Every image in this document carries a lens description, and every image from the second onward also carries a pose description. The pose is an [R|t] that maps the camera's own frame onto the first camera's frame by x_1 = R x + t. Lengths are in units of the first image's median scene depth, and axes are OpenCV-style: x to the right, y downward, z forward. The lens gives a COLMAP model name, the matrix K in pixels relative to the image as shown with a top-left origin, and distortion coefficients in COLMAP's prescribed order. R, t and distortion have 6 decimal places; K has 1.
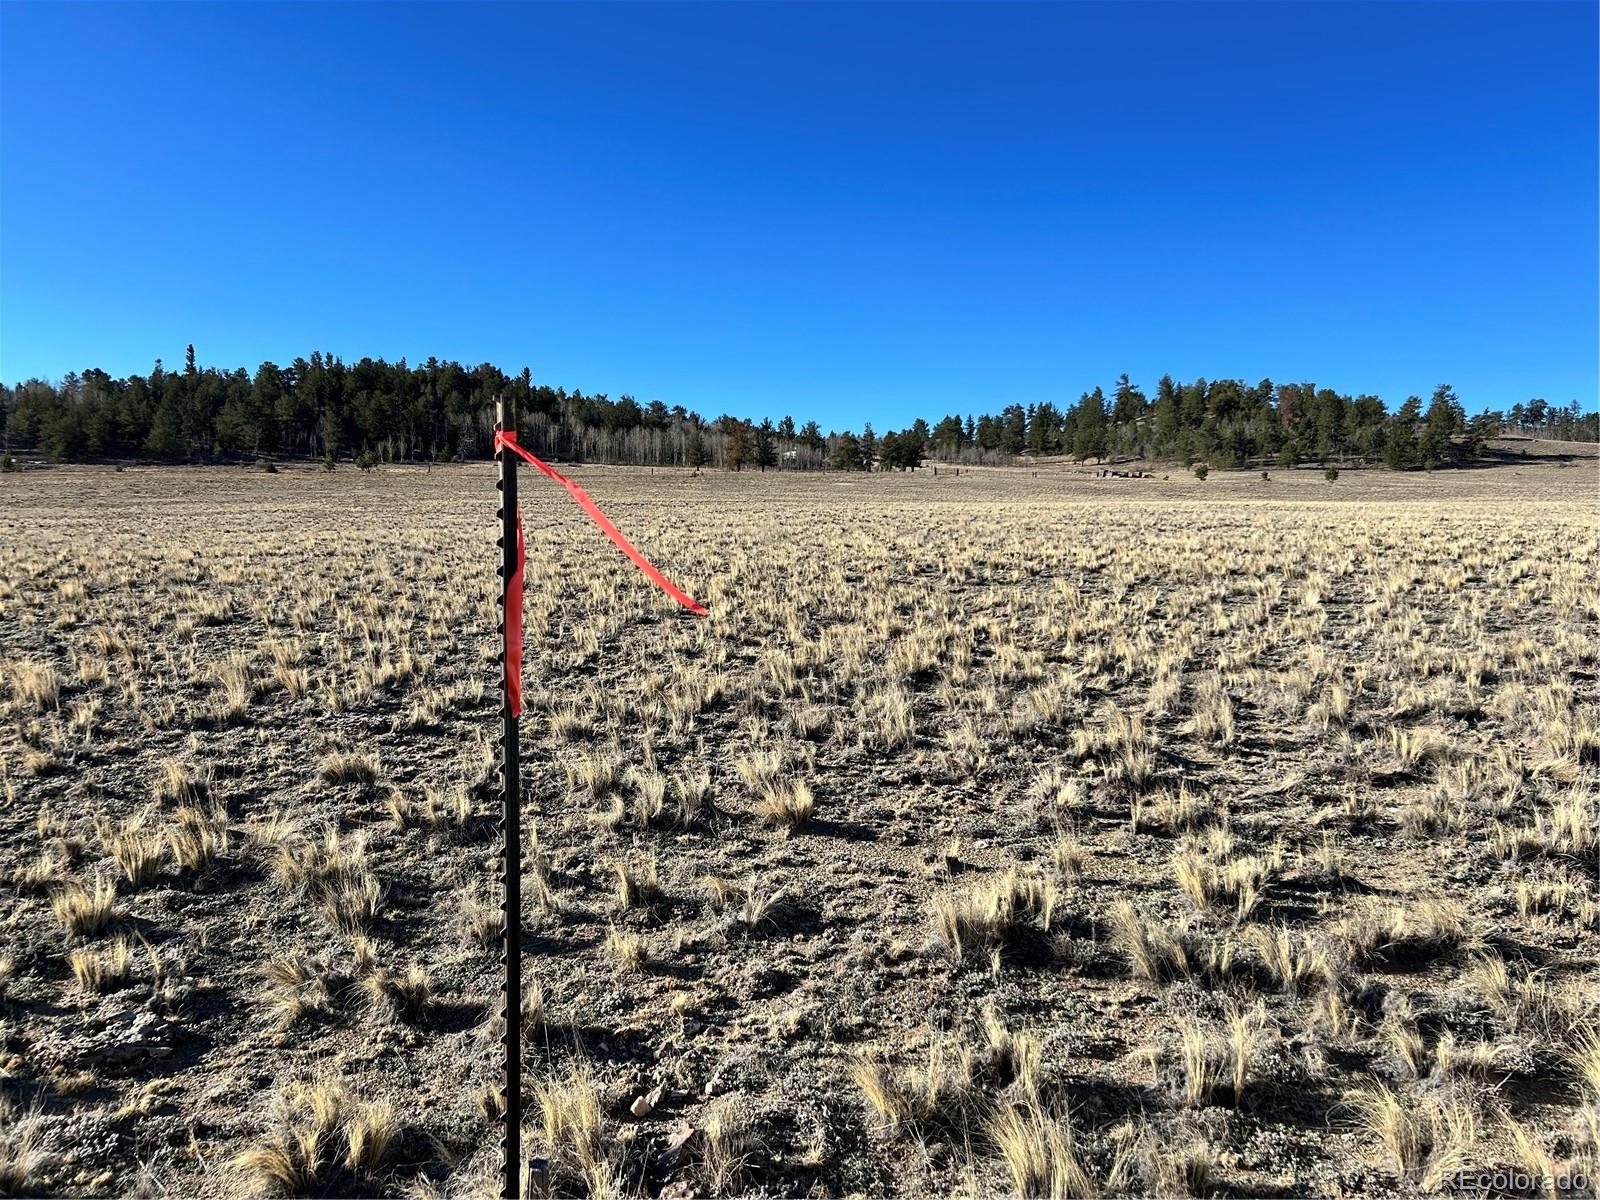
lens RADIAL K [[1204.1, 0, 790.4], [0, 1204.1, 587.6], [0, 0, 1]] dist [0.034258, -0.036655]
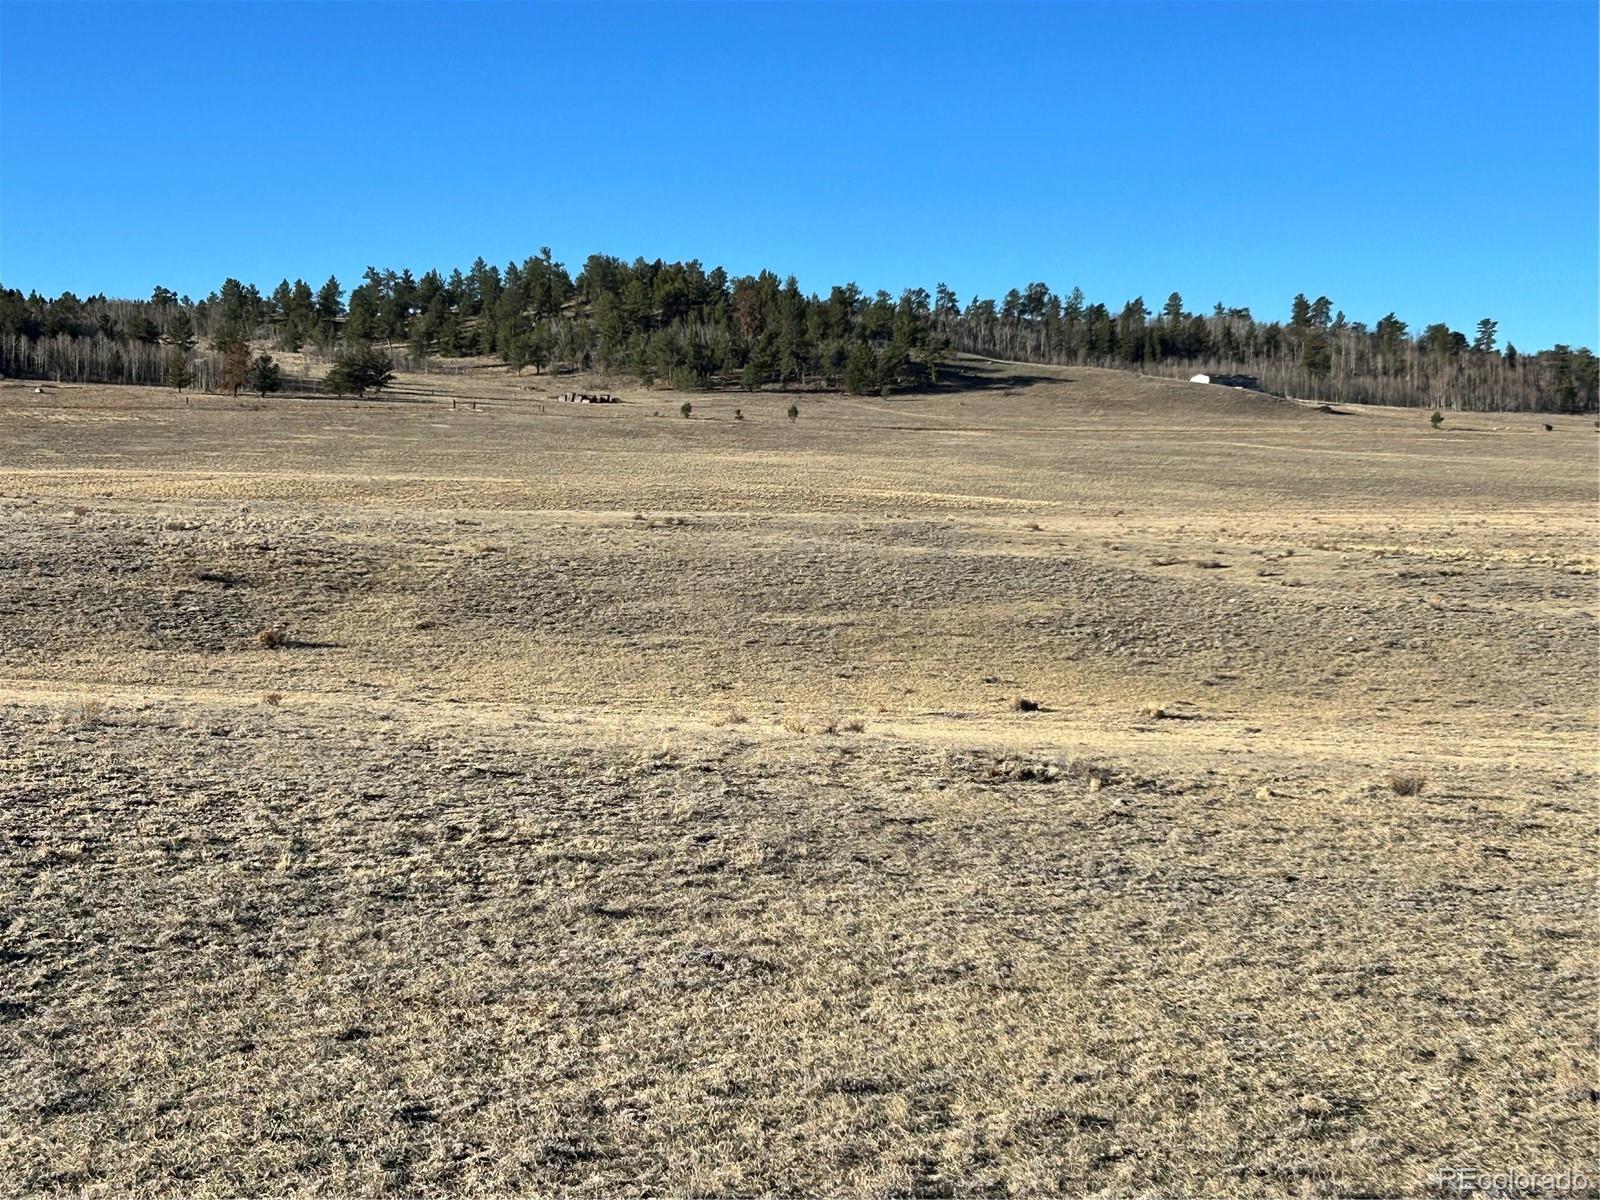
lens RADIAL K [[2773.1, 0, 799.8], [0, 2773.1, 599.9], [0, 0, 1]] dist [0.105808, 0.000000]
pose [[0.911804, -0.020844, 0.410096, -0.373183], [0.017242, 0.999773, 0.012480, 0.030555], [-0.410263, -0.004308, 0.911957, -0.826128]]
